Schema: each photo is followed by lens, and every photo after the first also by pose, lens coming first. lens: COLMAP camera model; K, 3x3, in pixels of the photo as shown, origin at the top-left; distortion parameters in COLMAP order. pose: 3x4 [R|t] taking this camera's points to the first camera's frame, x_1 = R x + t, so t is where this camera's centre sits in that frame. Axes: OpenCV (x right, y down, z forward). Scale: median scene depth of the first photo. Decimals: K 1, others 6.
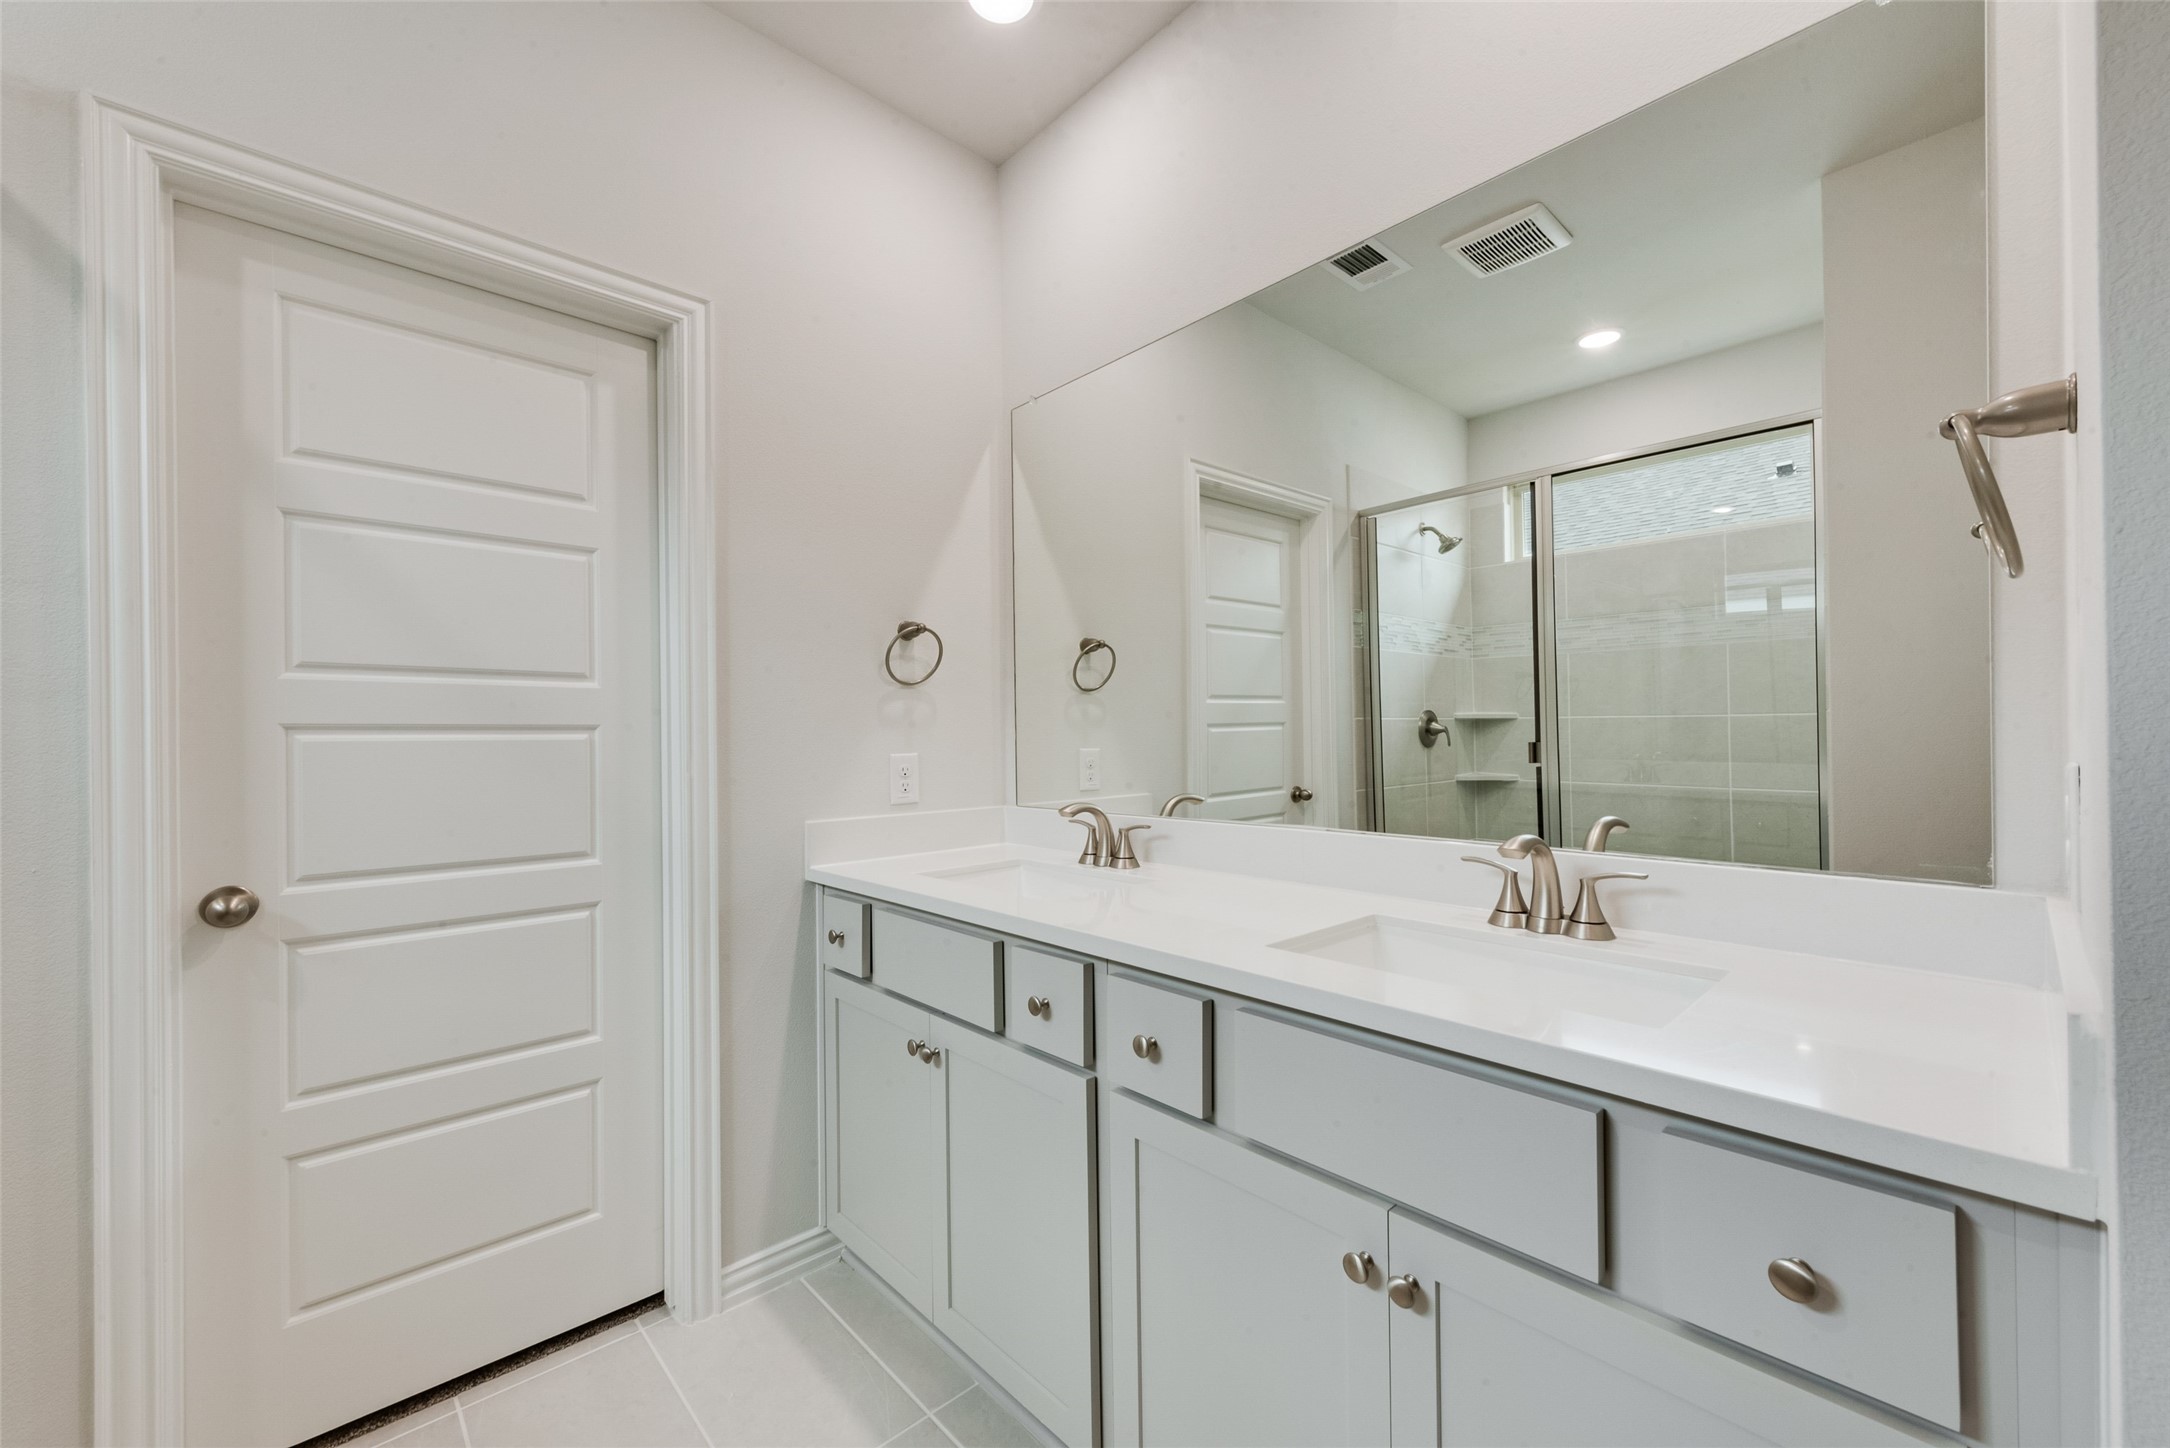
lens RADIAL K [[861.4, 0, 1100.2], [0, 861.4, 743.2], [0, 0, 1]] dist [0.006690, -0.000385]
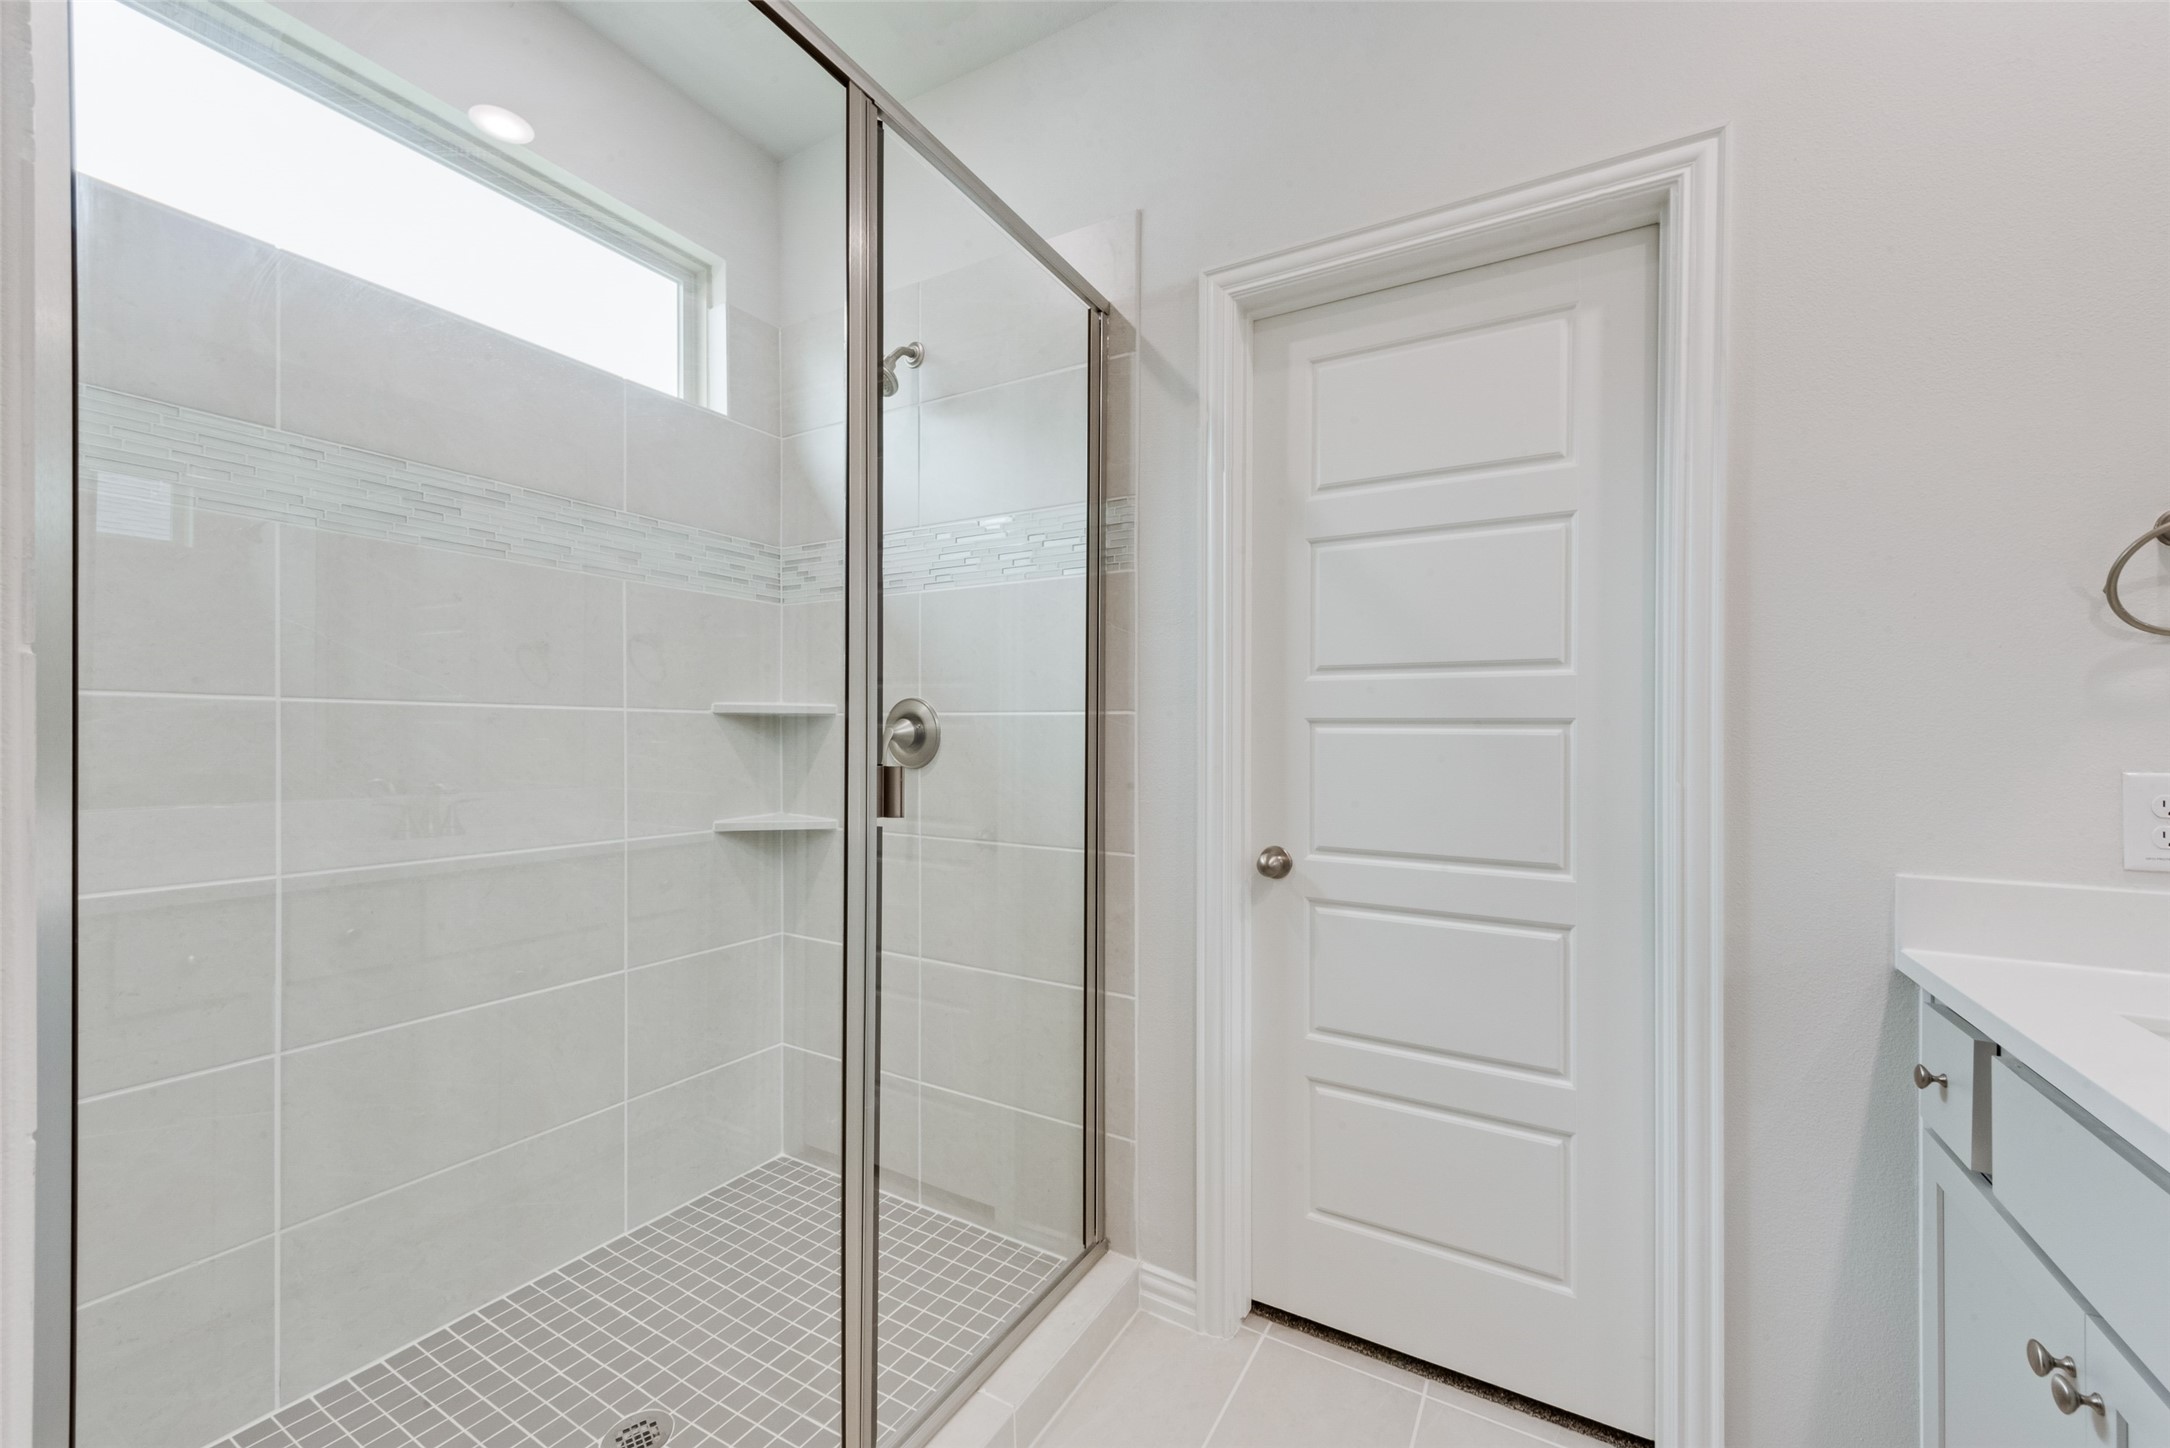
lens RADIAL K [[861.4, 0, 1100.2], [0, 861.4, 743.2], [0, 0, 1]] dist [0.006690, -0.000385]
pose [[0.282841, 0.019672, -0.958965, 0.105118], [-0.022569, 0.999649, 0.013849, 0.001873], [0.958901, 0.017726, 0.283185, 0.322187]]
